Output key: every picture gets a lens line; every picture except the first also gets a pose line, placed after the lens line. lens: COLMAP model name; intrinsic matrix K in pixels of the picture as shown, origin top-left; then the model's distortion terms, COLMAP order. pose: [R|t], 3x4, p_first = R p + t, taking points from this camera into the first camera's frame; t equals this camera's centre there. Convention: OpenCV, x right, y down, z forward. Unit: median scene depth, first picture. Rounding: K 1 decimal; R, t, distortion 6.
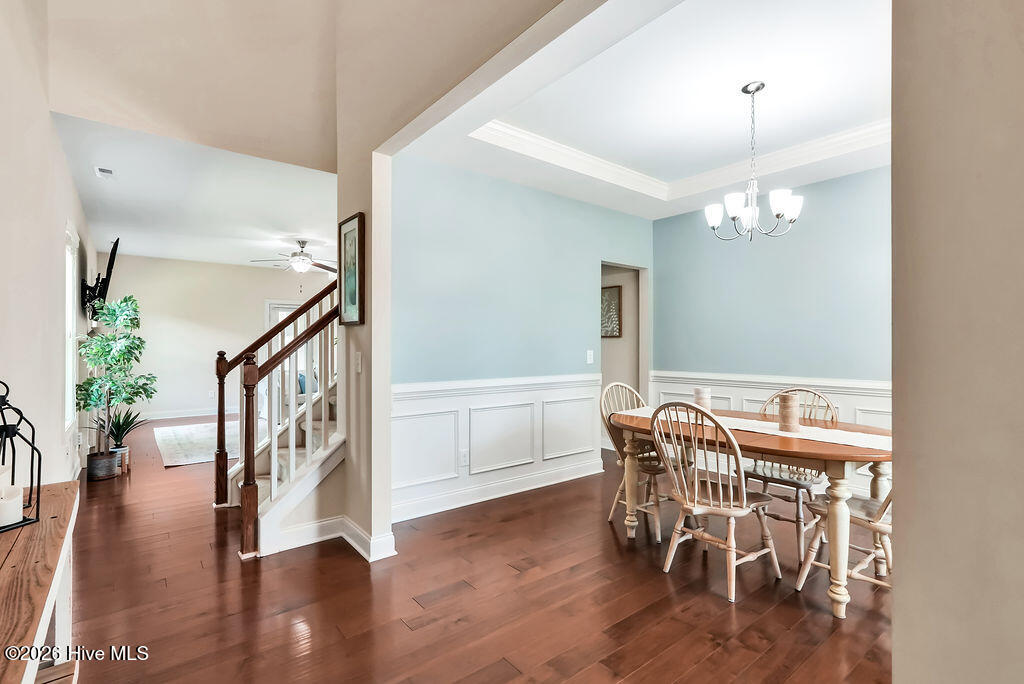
lens RADIAL K [[488.1, 0, 504.4], [0, 488.1, 339.2], [0, 0, 1]] dist [-0.000961, 0.000427]
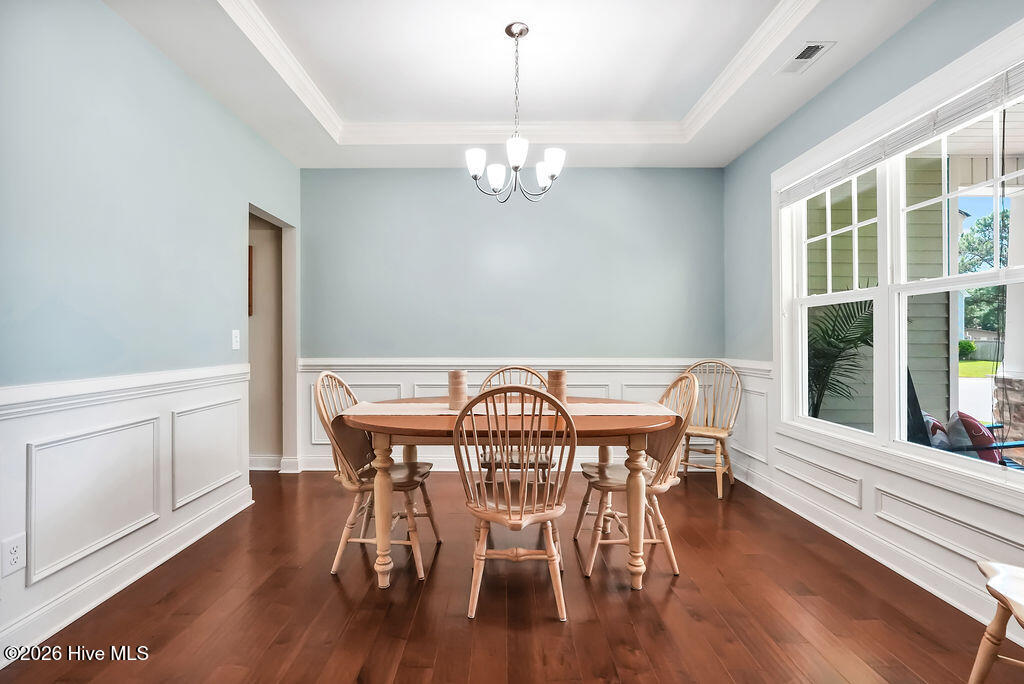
lens RADIAL K [[488.1, 0, 504.4], [0, 488.1, 339.2], [0, 0, 1]] dist [-0.000961, 0.000427]
pose [[0.617874, -0.000352, 0.786277, -0.187664], [-0.010857, 0.999901, 0.008979, 0.038063], [-0.786203, -0.014084, 0.617808, 0.427401]]
